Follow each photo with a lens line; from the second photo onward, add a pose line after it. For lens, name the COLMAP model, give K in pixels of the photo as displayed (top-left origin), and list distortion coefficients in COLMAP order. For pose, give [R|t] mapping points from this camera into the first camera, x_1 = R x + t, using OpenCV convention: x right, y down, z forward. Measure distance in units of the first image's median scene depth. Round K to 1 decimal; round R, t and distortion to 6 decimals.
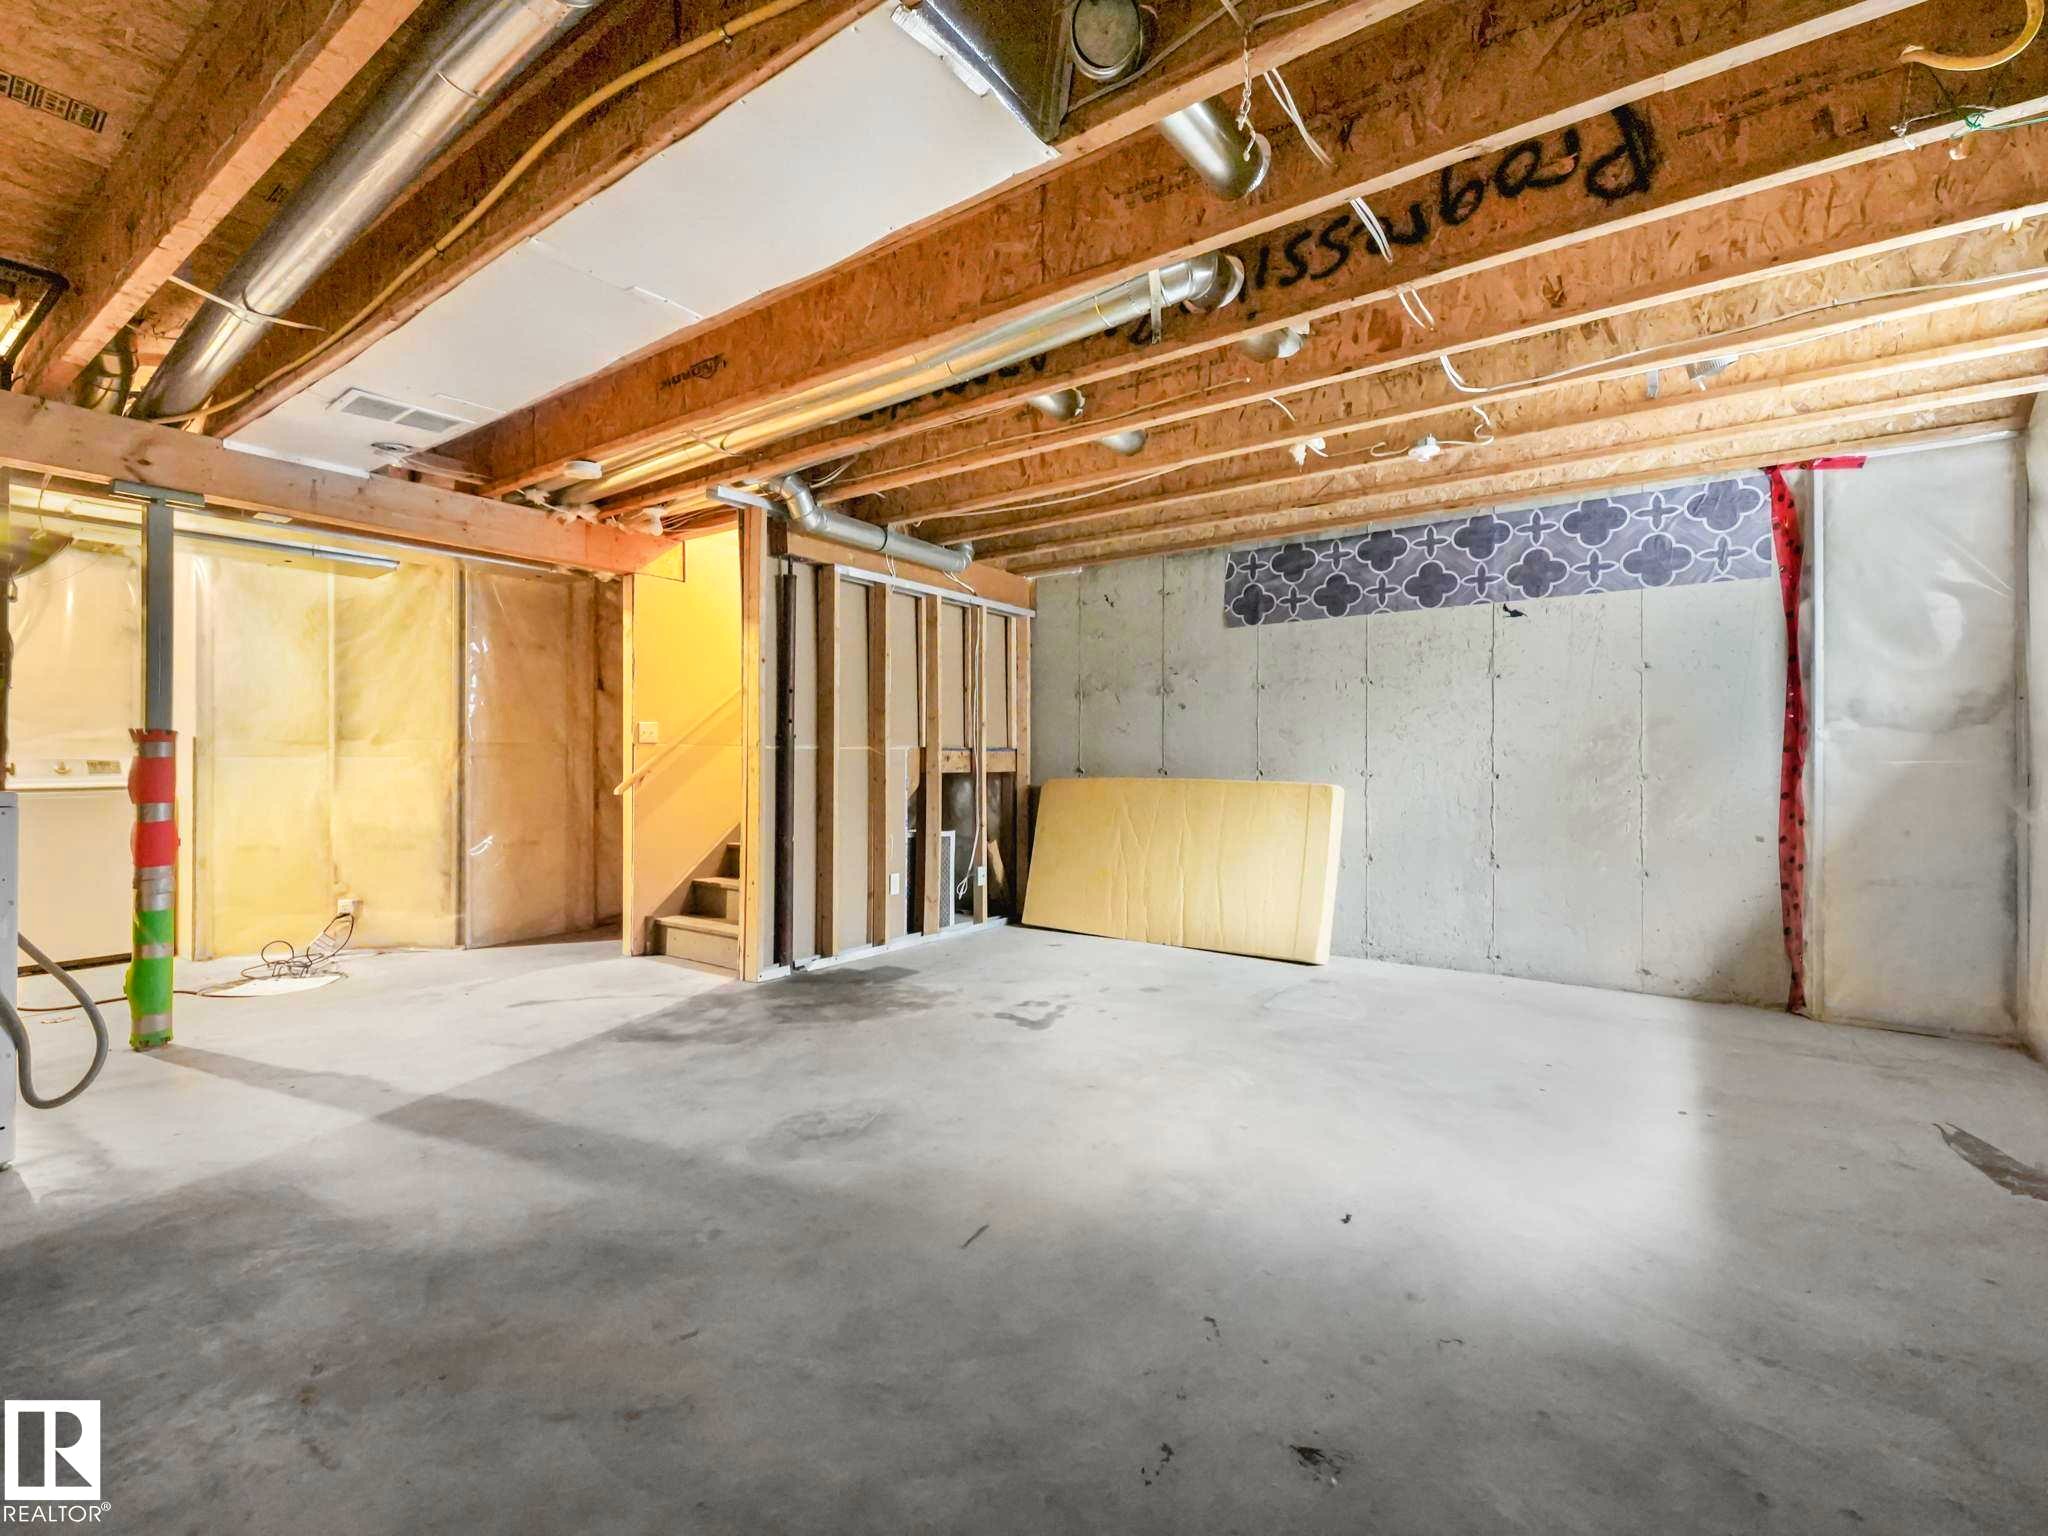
lens RADIAL K [[938.5, 0, 1016.5], [0, 938.5, 759.4], [0, 0, 1]] dist [-0.003382, 0.000259]
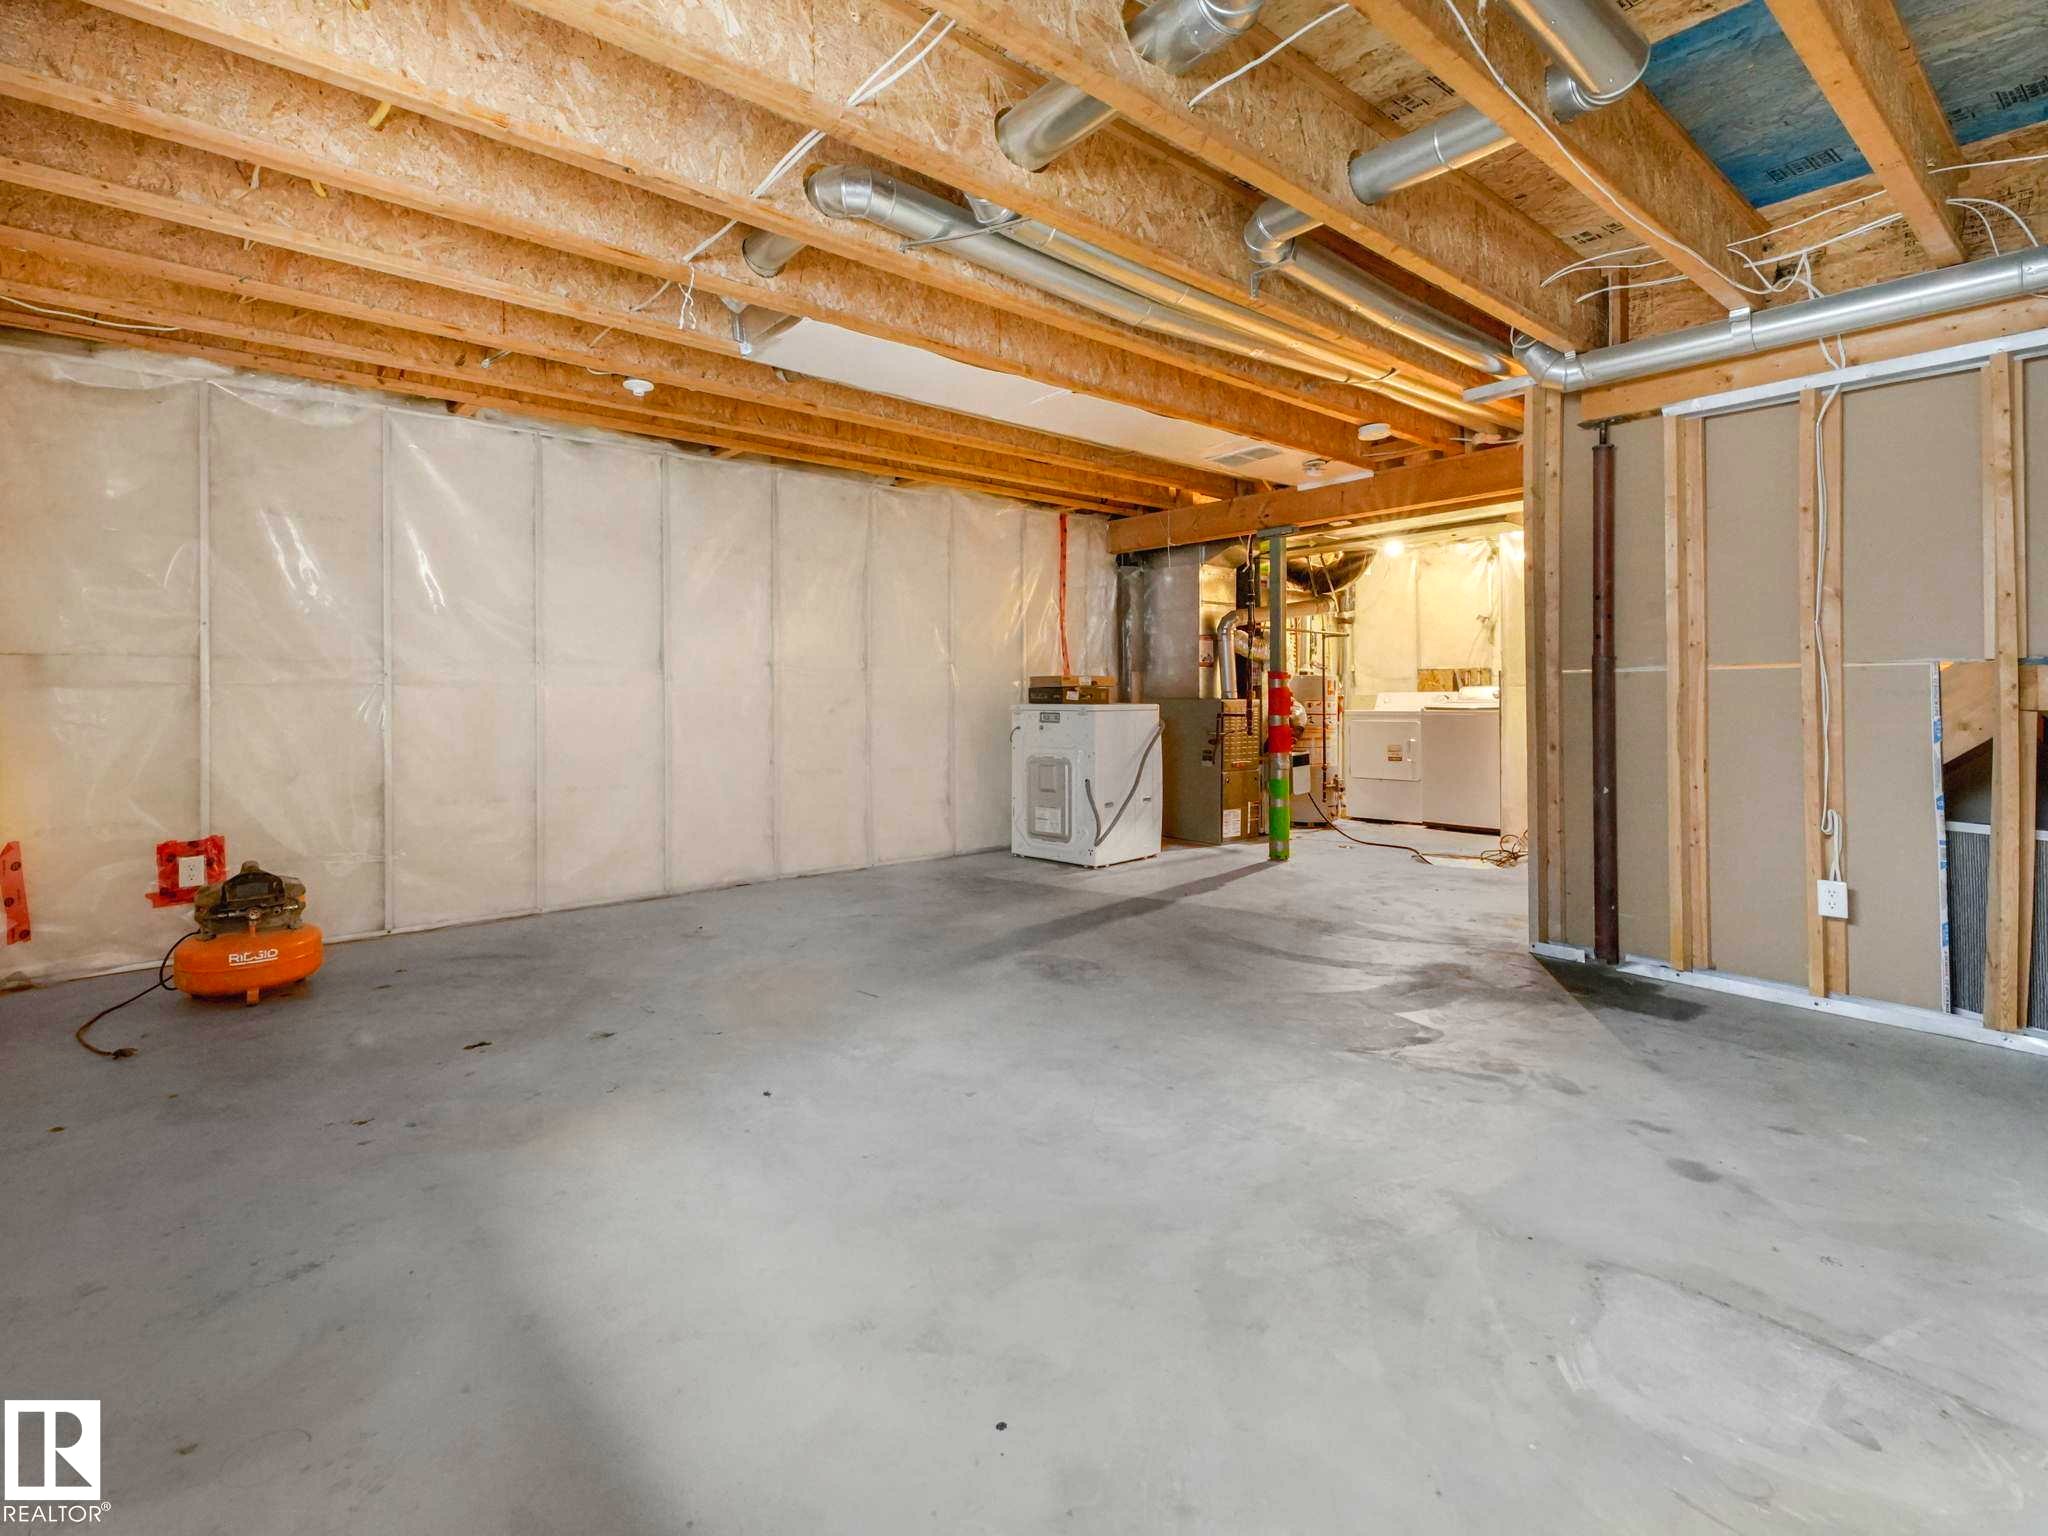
lens RADIAL K [[955.8, 0, 974.7], [0, 955.8, 696.7], [0, 0, 1]] dist [0.000253, 0.000200]
pose [[-0.275008, -0.001276, -0.961441, 0.863761], [0.005517, 0.999981, -0.002905, 0.009925], [0.961426, -0.006103, -0.274995, 0.966175]]
